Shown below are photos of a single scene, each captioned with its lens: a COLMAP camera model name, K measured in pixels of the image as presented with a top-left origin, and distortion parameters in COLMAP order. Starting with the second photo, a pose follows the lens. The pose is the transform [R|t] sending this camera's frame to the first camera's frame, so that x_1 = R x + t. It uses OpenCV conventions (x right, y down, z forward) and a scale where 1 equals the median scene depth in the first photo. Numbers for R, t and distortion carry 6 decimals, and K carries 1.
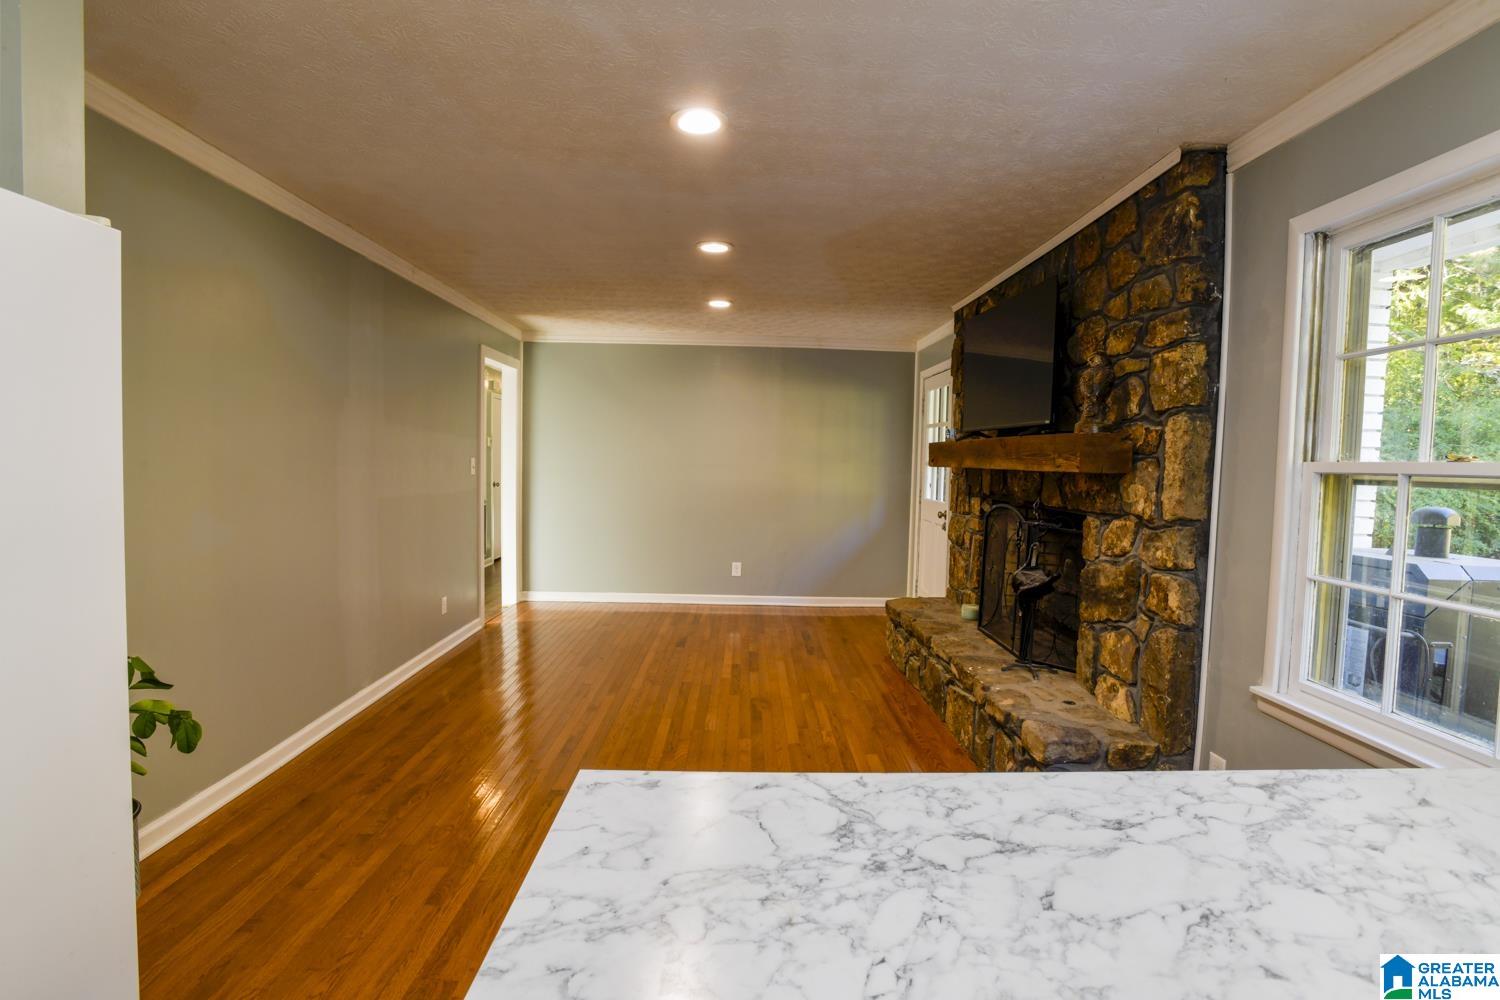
lens RADIAL K [[719.4, 0, 762.1], [0, 719.4, 499.8], [0, 0, 1]] dist [-0.066354, 0.026017]
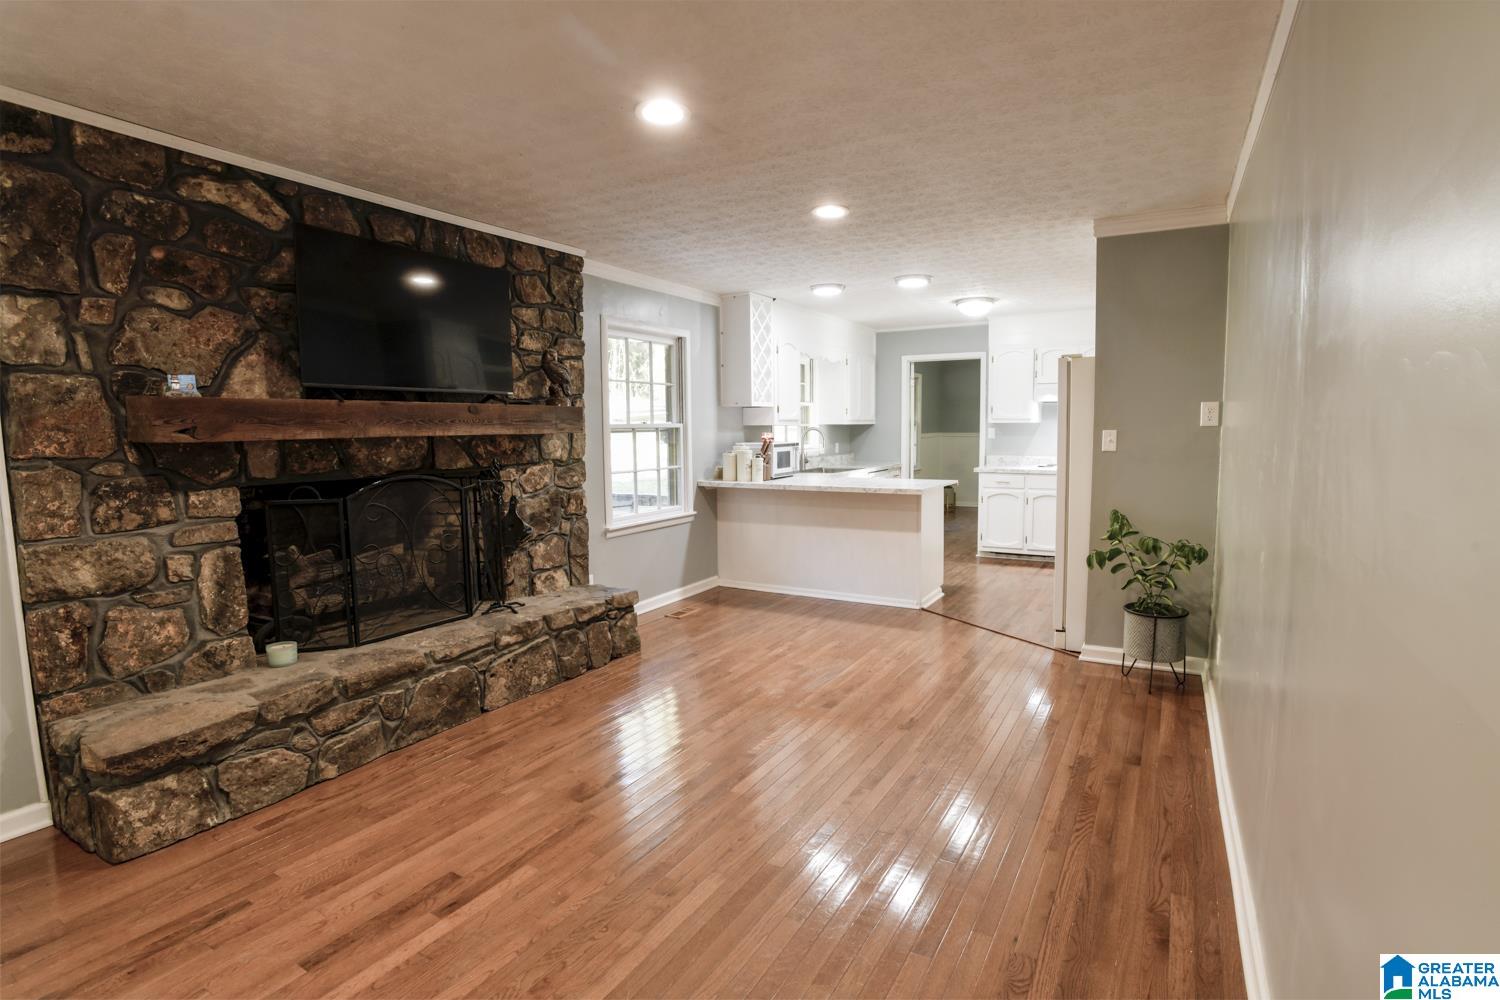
lens RADIAL K [[719.4, 0, 762.1], [0, 719.4, 499.8], [0, 0, 1]] dist [-0.066354, 0.026017]
pose [[-0.850763, -0.066475, 0.521328, -0.699128], [0.020425, 0.987037, 0.159190, -0.133911], [-0.525152, 0.146081, -0.838377, 2.114444]]
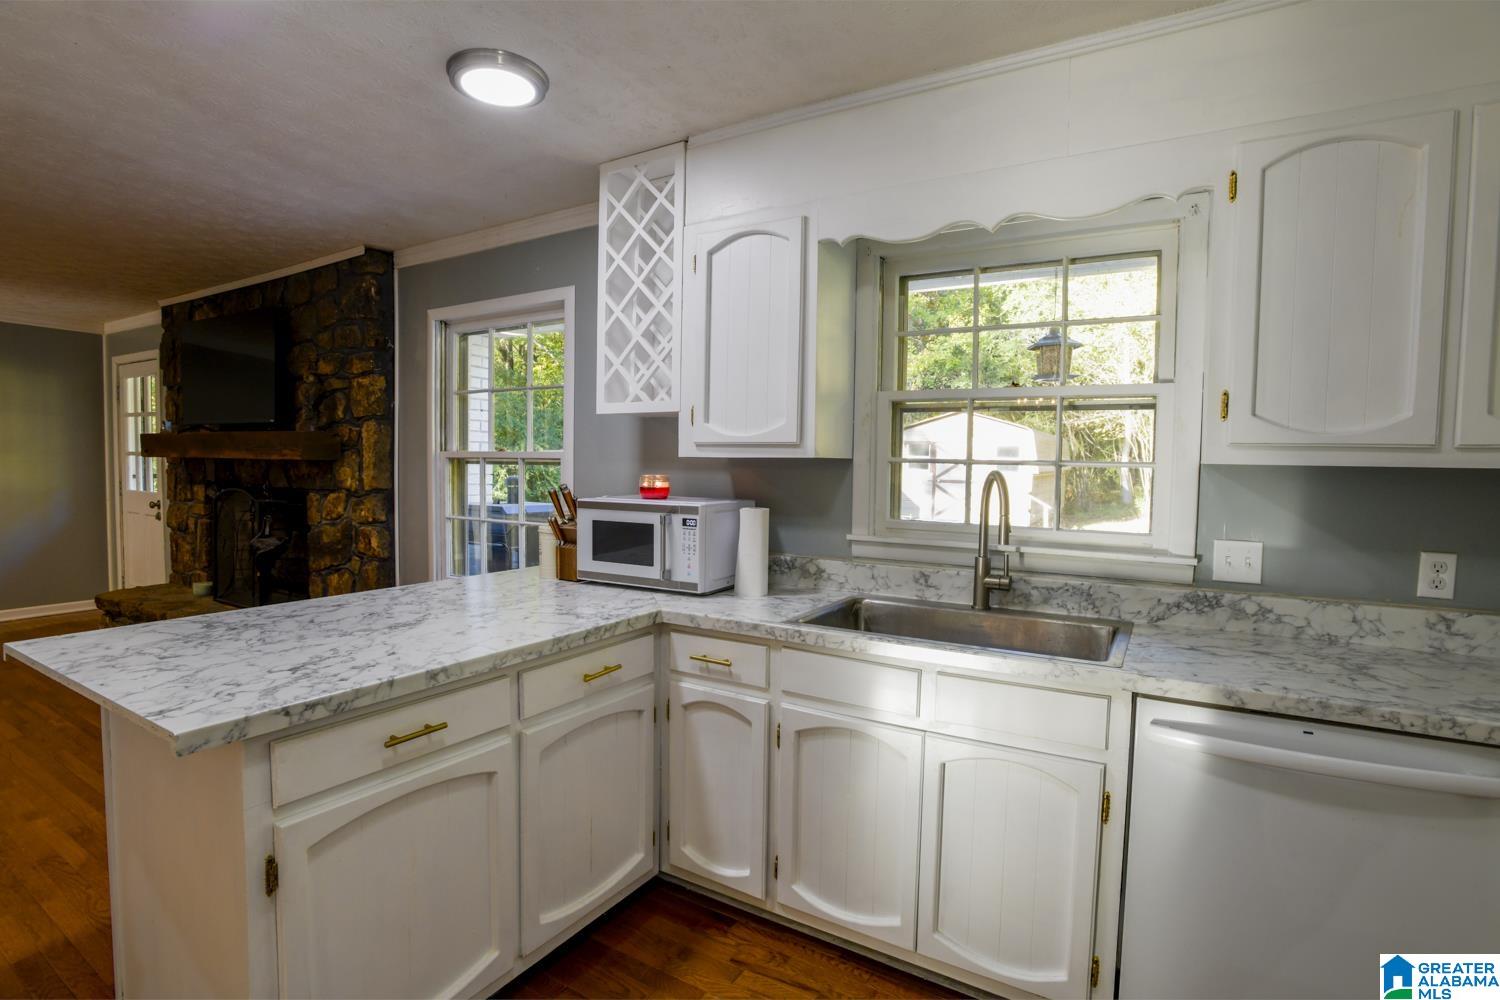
lens RADIAL K [[719.4, 0, 762.1], [0, 719.4, 499.8], [0, 0, 1]] dist [-0.066354, 0.026017]
pose [[0.533553, -0.058280, 0.843756, -0.231655], [0.043404, 0.998195, 0.041501, 0.021339], [-0.844652, 0.014480, 0.535120, -0.482922]]
